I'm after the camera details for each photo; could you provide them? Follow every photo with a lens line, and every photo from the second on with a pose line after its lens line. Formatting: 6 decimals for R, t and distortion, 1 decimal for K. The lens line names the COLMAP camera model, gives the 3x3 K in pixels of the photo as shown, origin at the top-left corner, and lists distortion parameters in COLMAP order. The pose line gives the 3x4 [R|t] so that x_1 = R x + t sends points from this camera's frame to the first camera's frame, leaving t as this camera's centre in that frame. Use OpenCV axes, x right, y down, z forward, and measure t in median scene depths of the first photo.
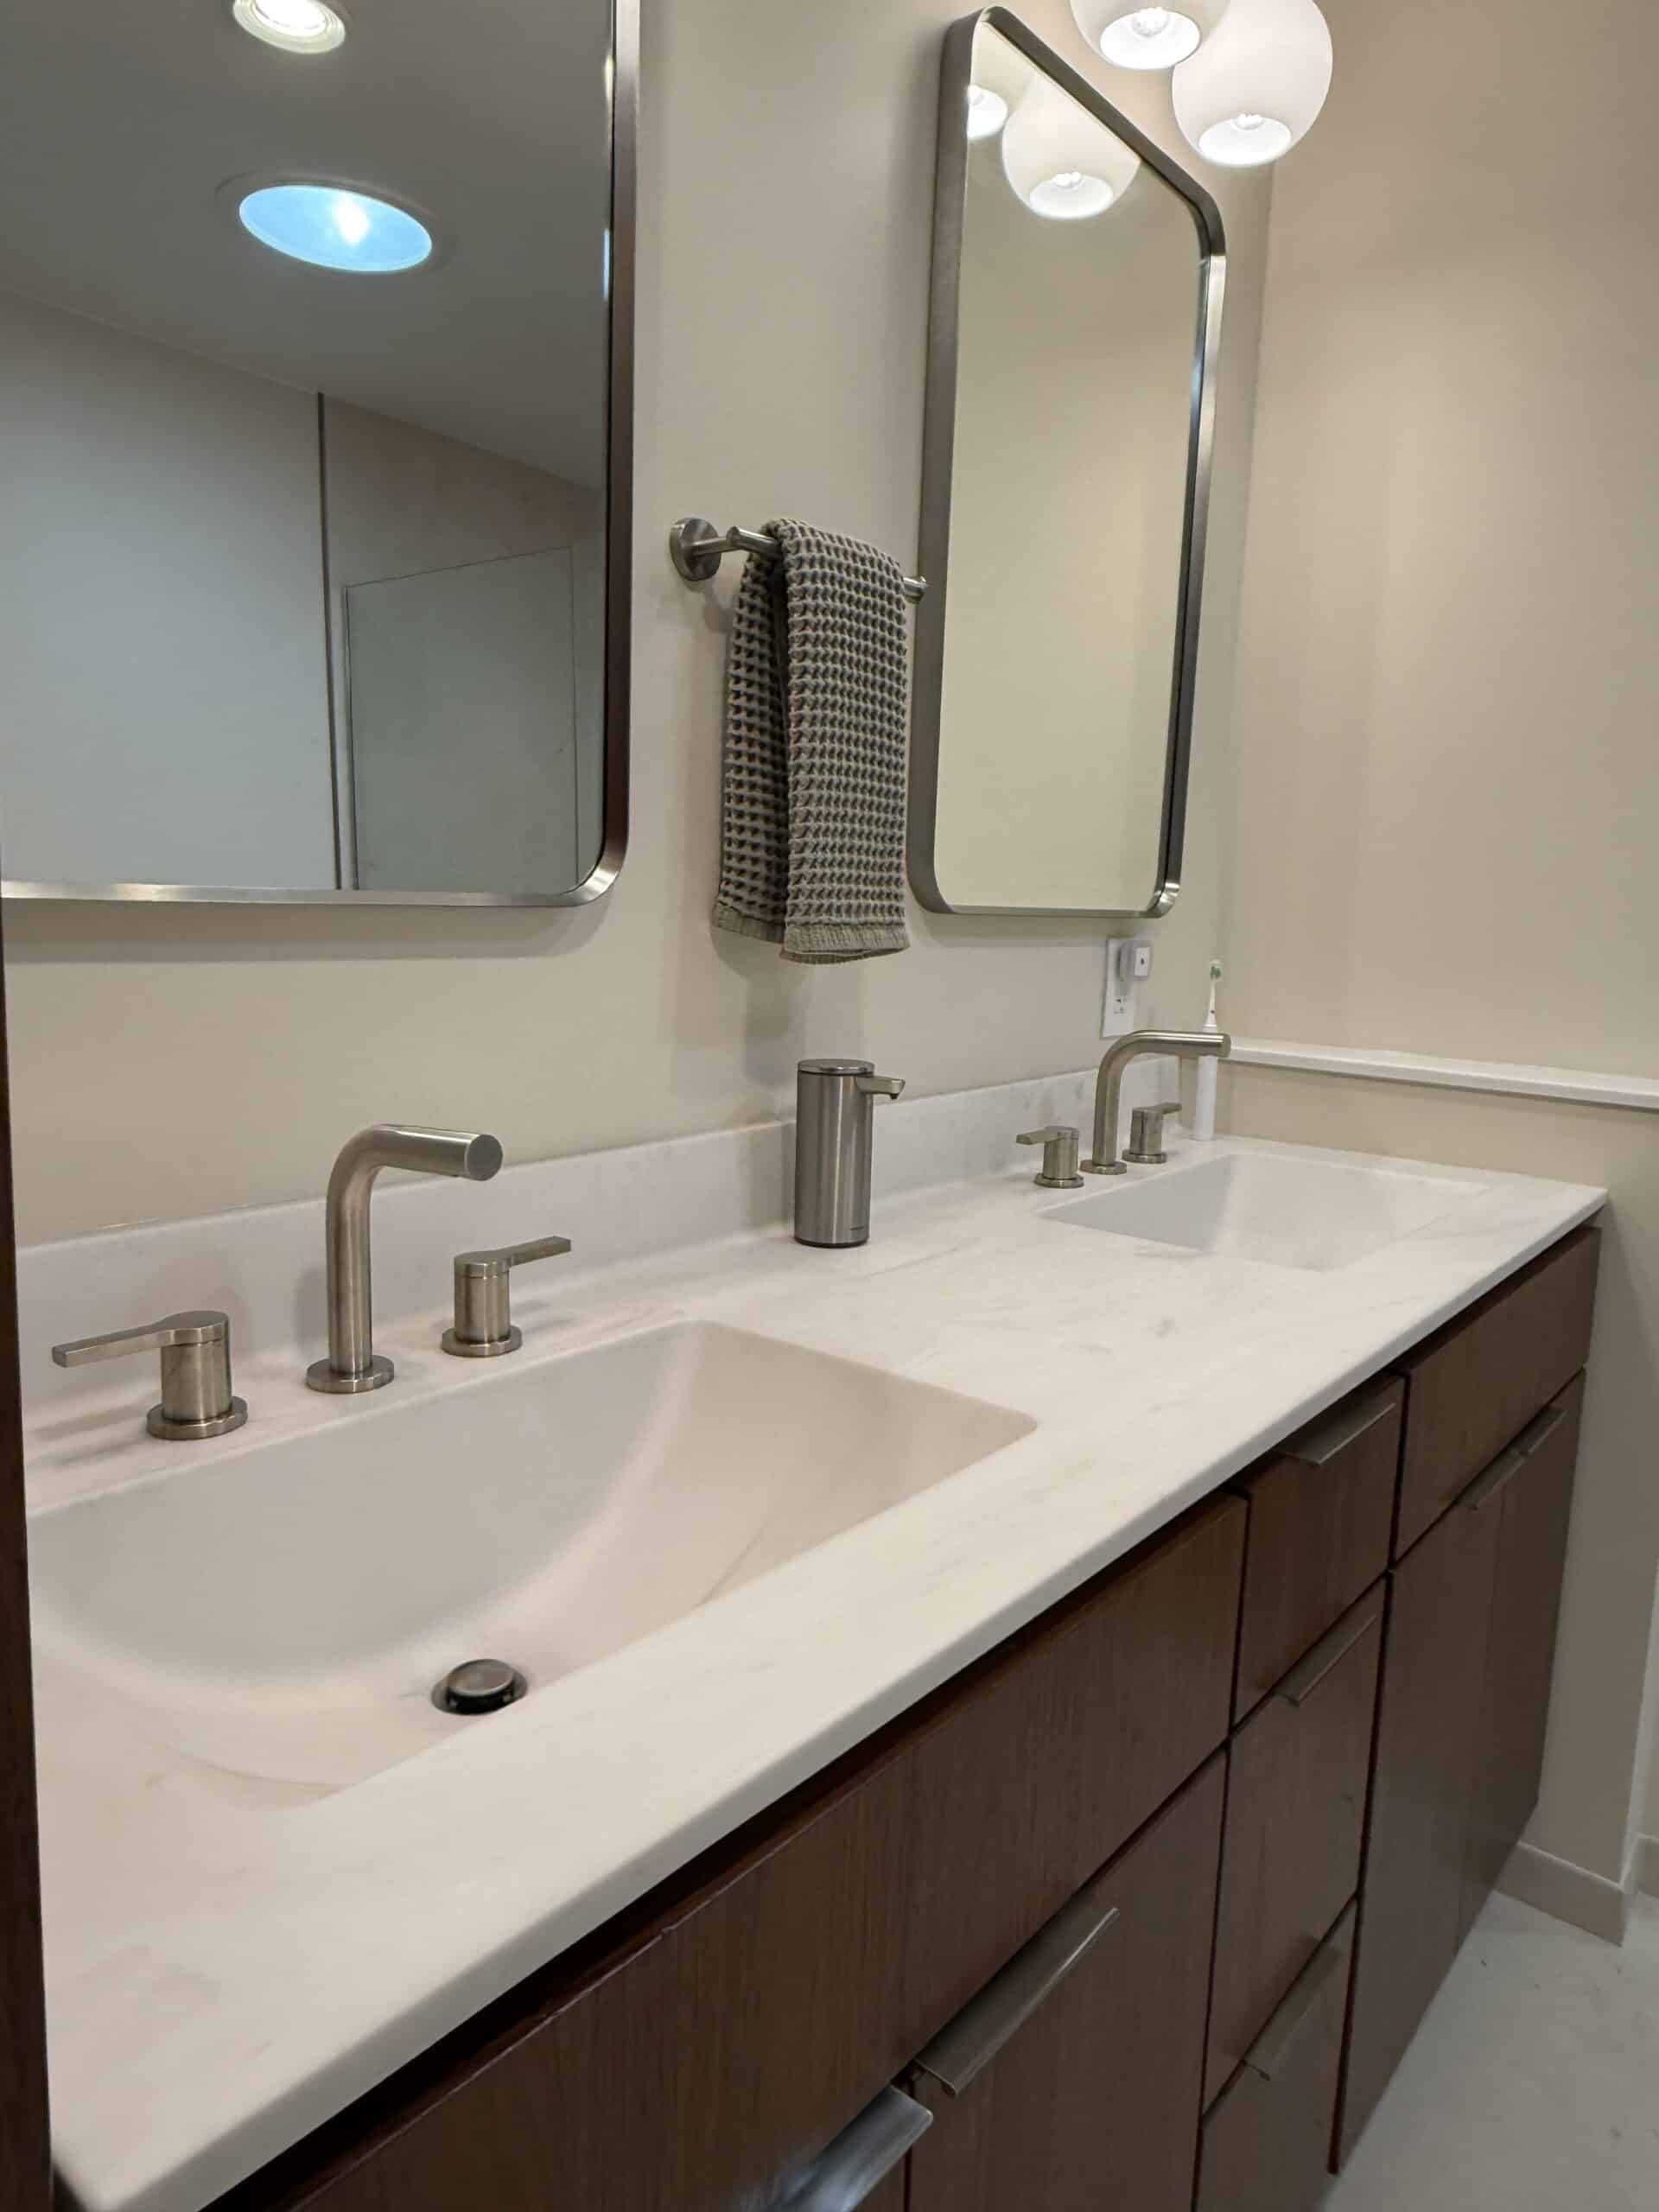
lens RADIAL K [[1407.7, 0, 816.7], [0, 1407.7, 1084.8], [0, 0, 1]] dist [-0.006907, -0.000717]
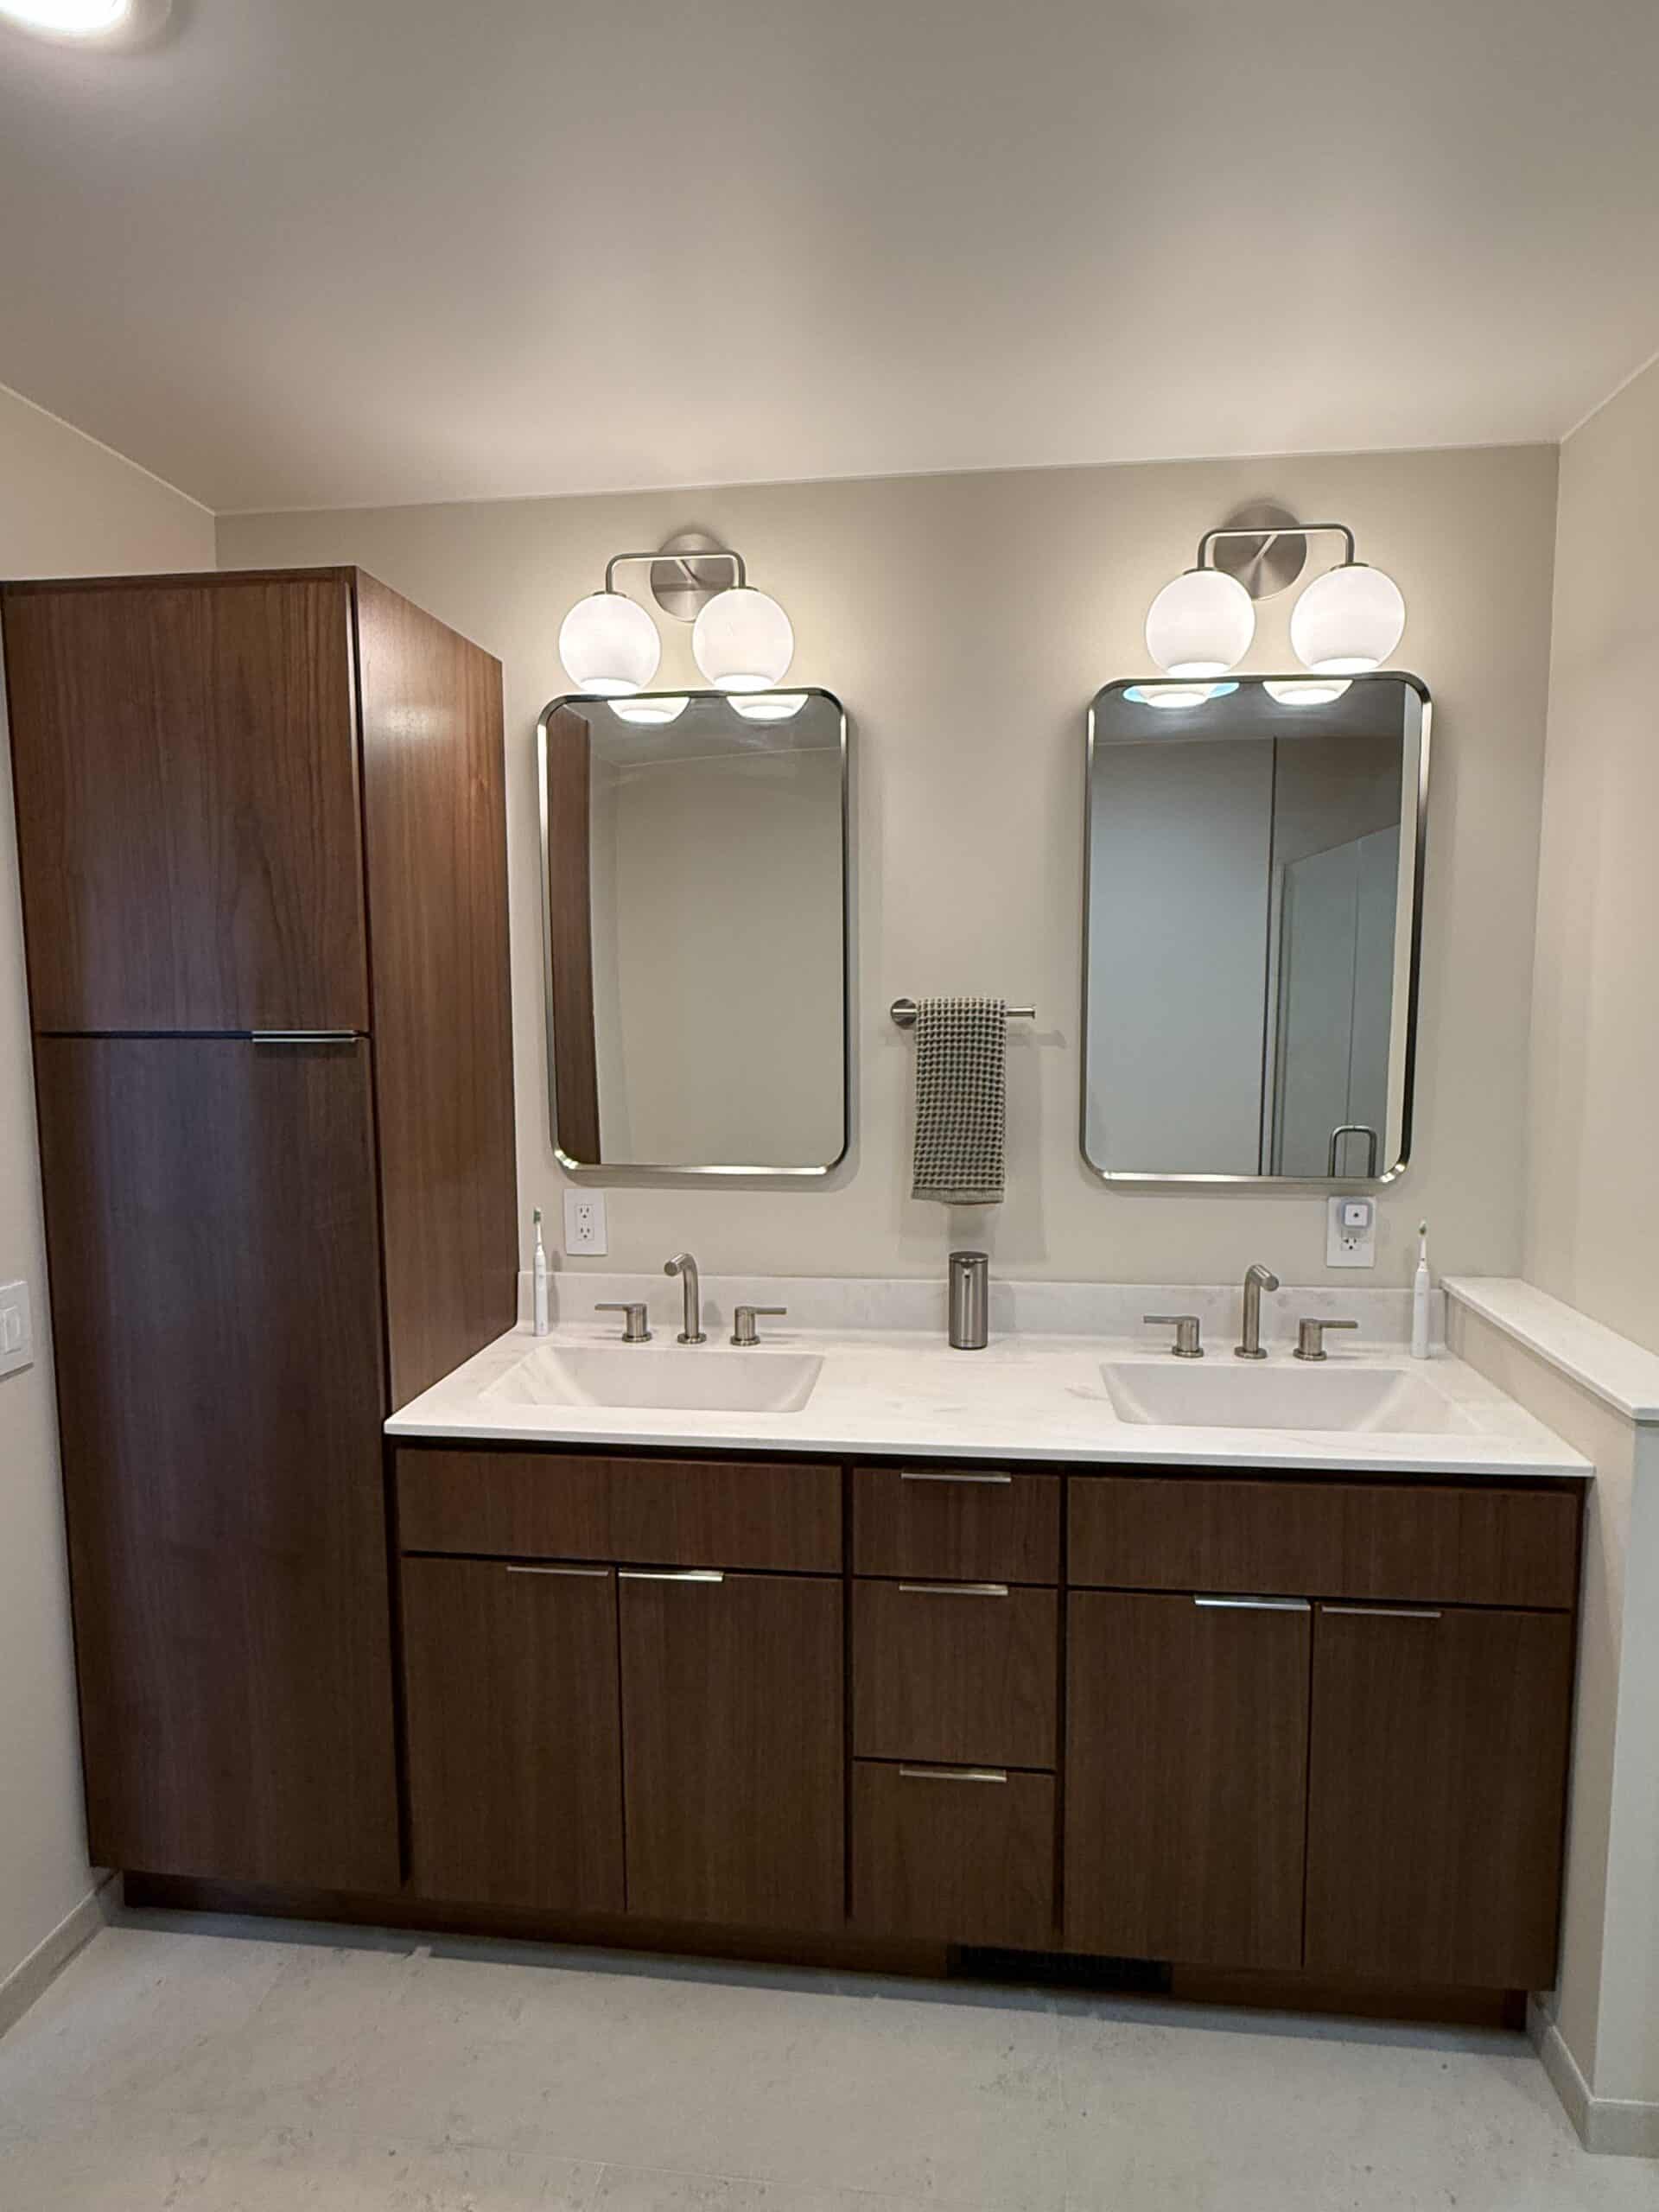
lens RADIAL K [[1239.0, 0, 824.9], [0, 1239.0, 1107.1], [0, 0, 1]] dist [0.006842, -0.002220]
pose [[0.541357, 0.050910, -0.839250, 1.404579], [-0.092366, 0.995725, 0.000822, -0.212703], [0.835704, 0.077073, 0.543745, -0.135613]]
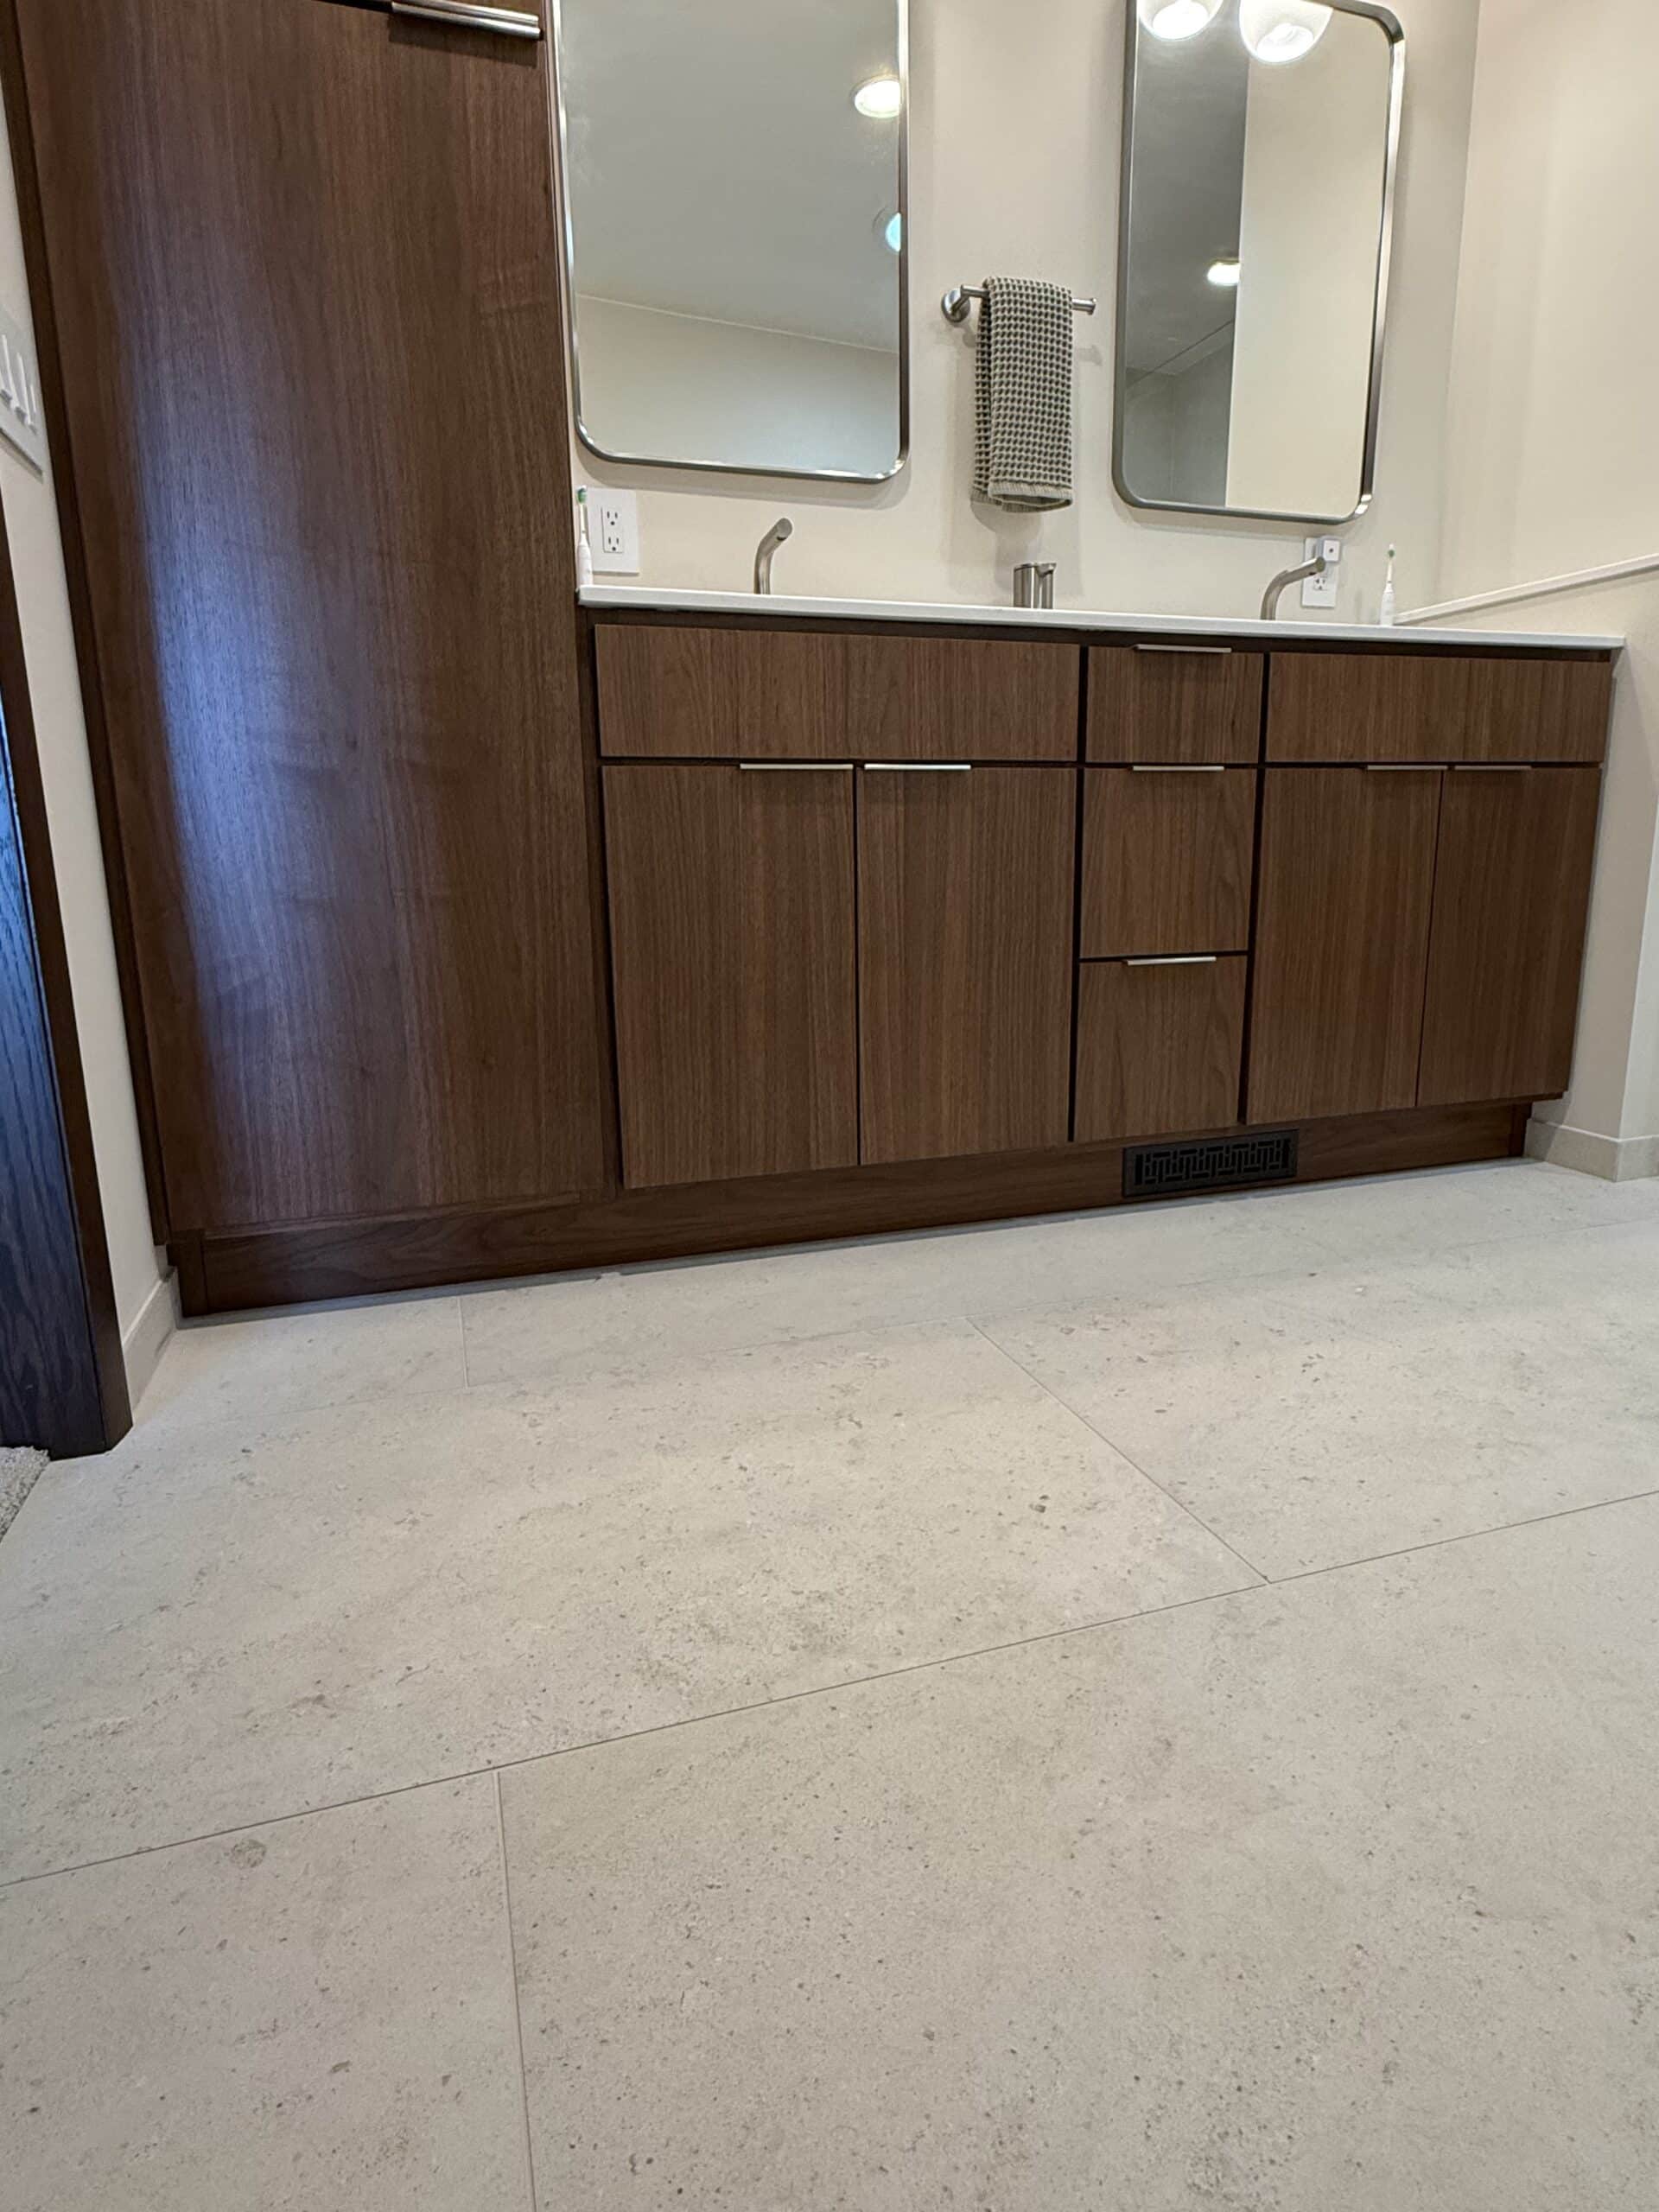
lens RADIAL K [[1239.0, 0, 830.3], [0, 1239.0, 1102.6], [0, 0, 1]] dist [0.006842, -0.002220]
pose [[0.851933, 0.062320, -0.519929, 0.743599], [-0.031618, 0.997203, 0.067718, 0.640895], [0.522695, -0.041252, 0.851521, -0.670669]]
